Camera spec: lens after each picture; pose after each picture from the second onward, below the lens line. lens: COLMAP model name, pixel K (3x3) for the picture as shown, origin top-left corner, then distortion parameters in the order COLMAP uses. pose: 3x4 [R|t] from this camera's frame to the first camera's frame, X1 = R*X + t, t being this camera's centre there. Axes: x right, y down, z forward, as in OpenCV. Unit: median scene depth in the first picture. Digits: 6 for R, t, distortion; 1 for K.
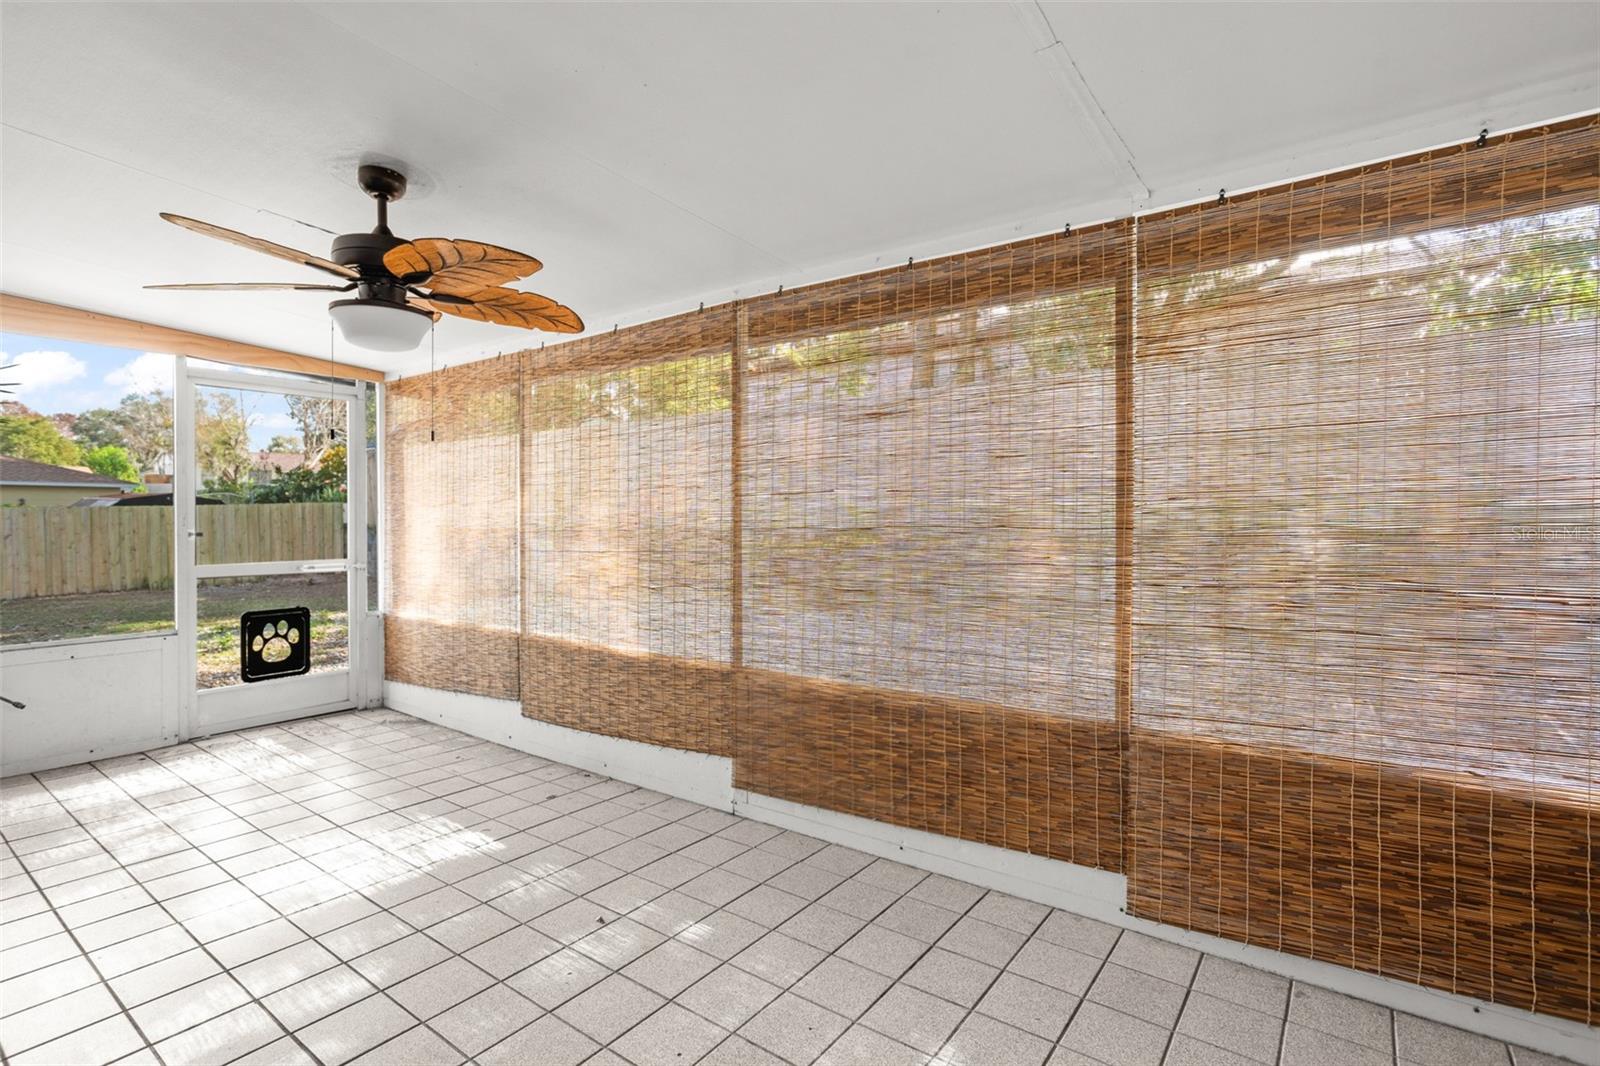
lens RADIAL K [[773.9, 0, 795.1], [0, 773.9, 526.1], [0, 0, 1]] dist [-0.027817, 0.015317]
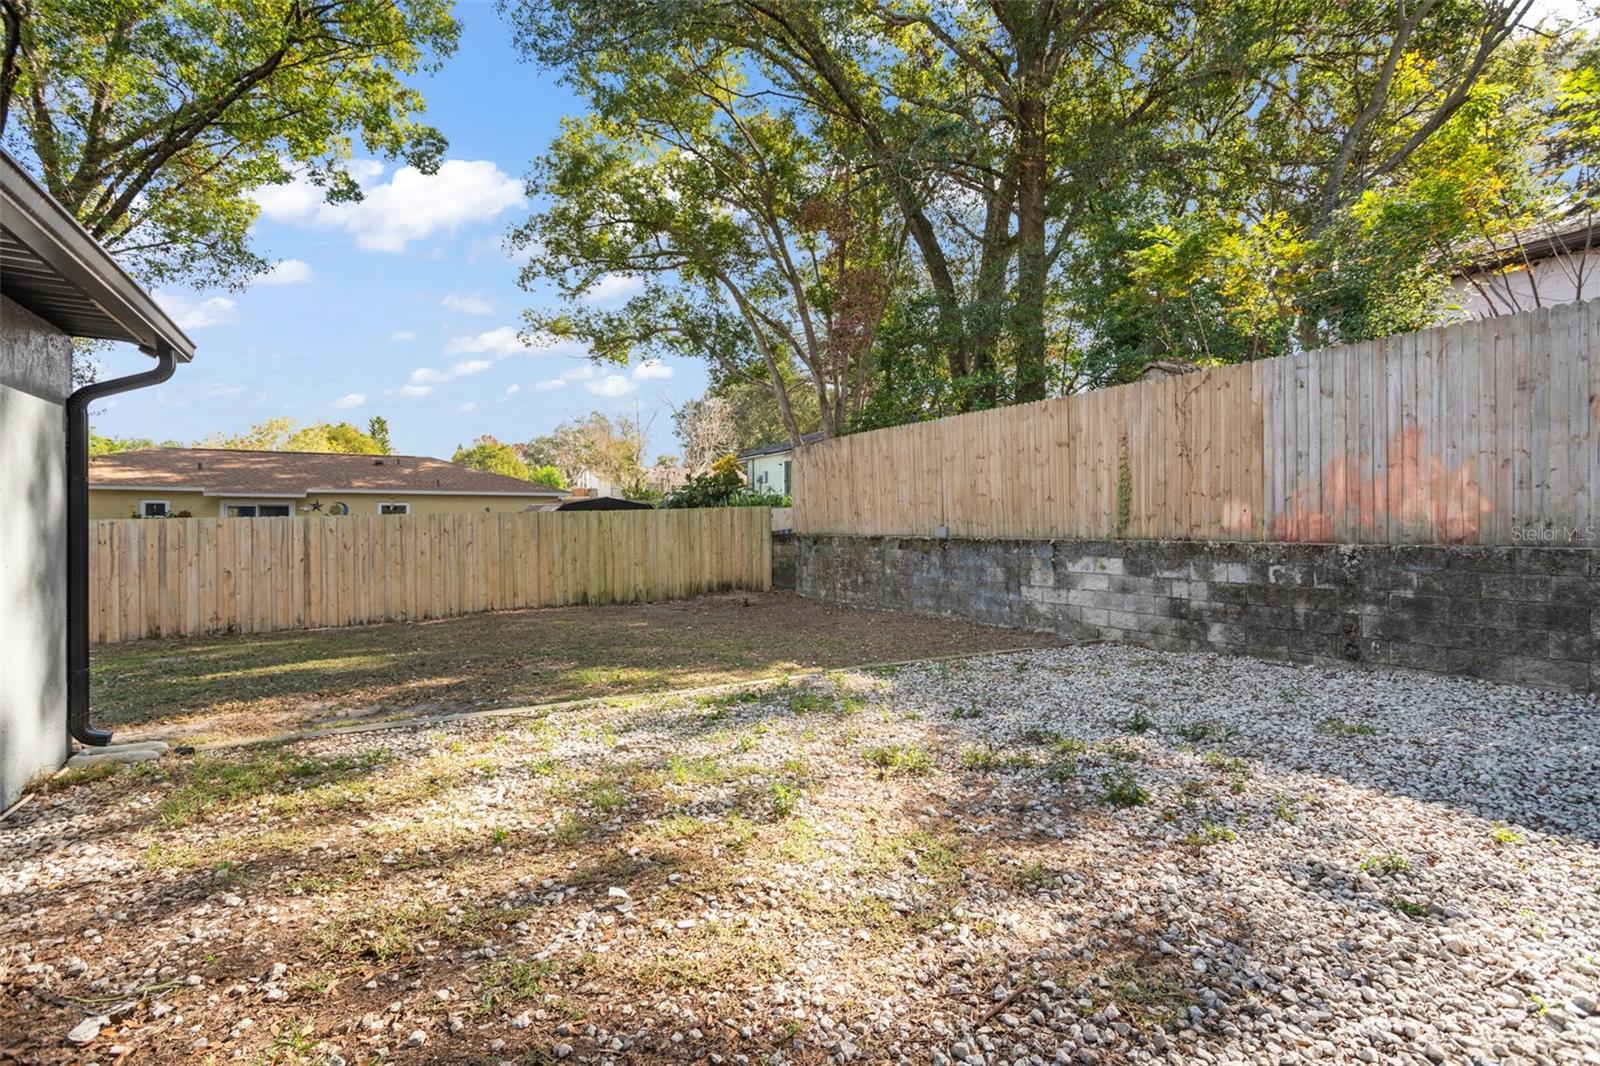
lens RADIAL K [[773.9, 0, 798.0], [0, 773.9, 528.7], [0, 0, 1]] dist [-0.027817, 0.015317]
pose [[0.914804, -0.000960, -0.403897, -0.153498], [-0.001170, 0.999987, -0.005026, -0.000905], [0.403897, 0.005071, 0.914790, 0.163586]]
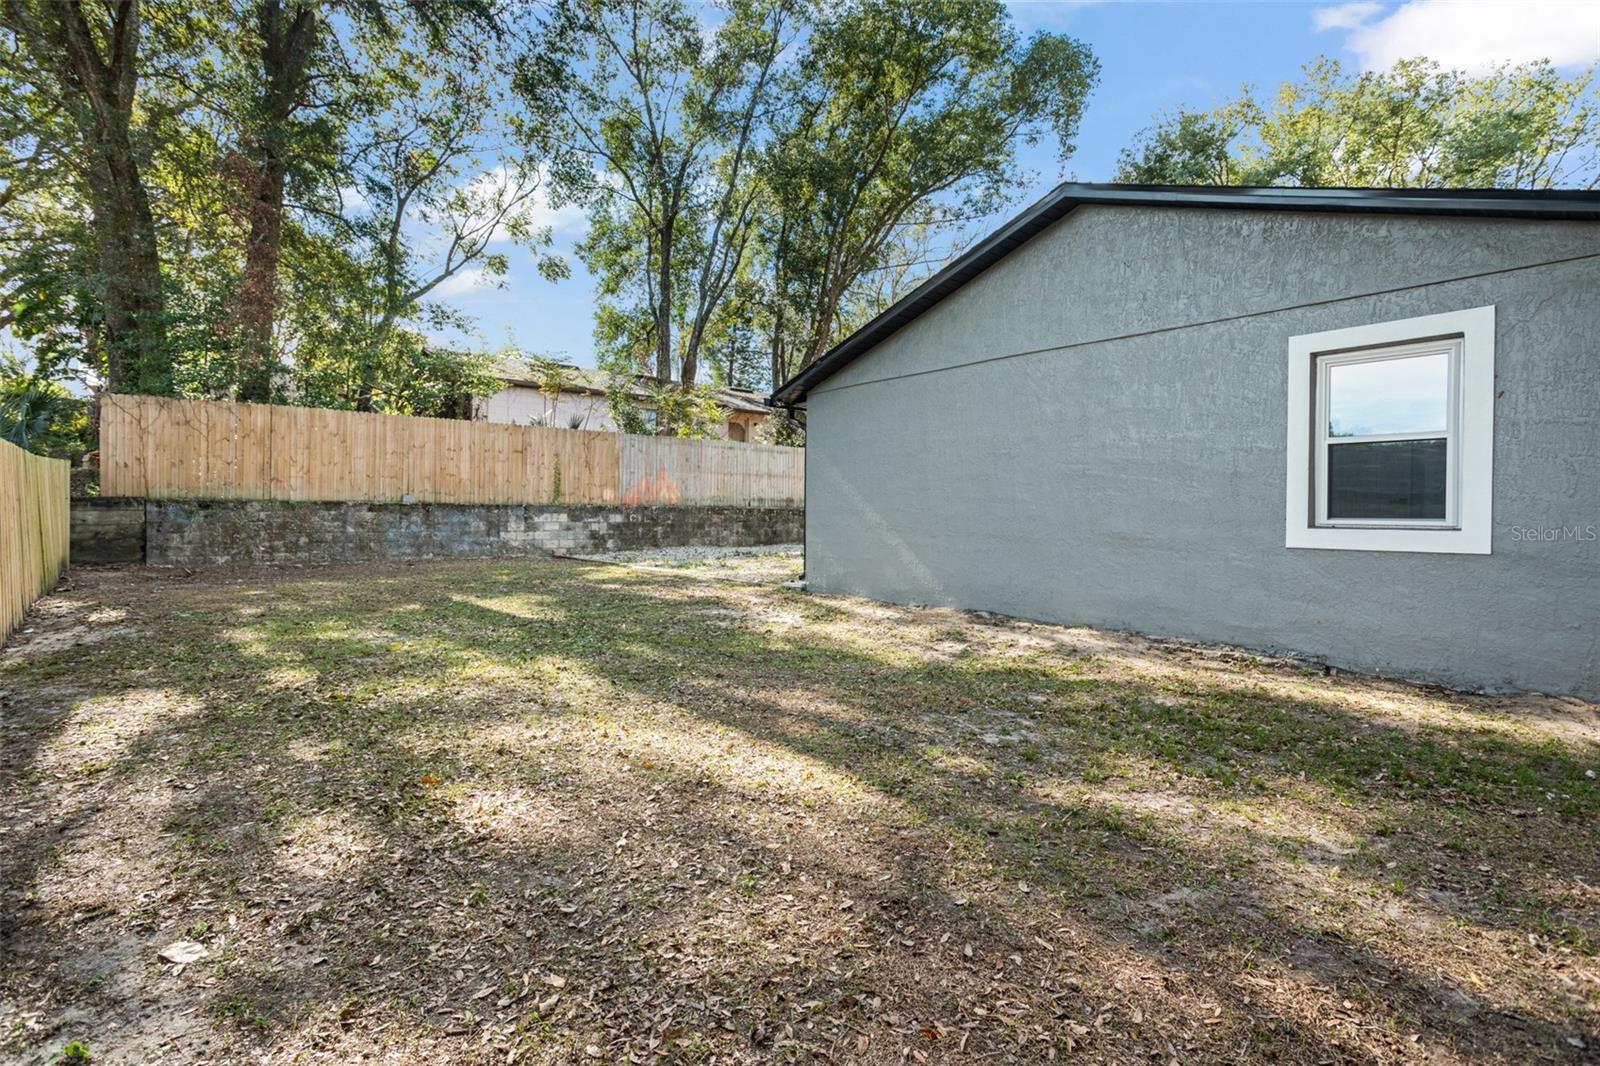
lens RADIAL K [[773.9, 0, 799.9], [0, 773.9, 529.7], [0, 0, 1]] dist [-0.027817, 0.015317]
pose [[0.231261, -0.011180, 0.972828, -0.992355], [0.005642, 0.999933, 0.010150, 0.025053], [-0.972875, 0.003141, 0.231308, 0.163753]]
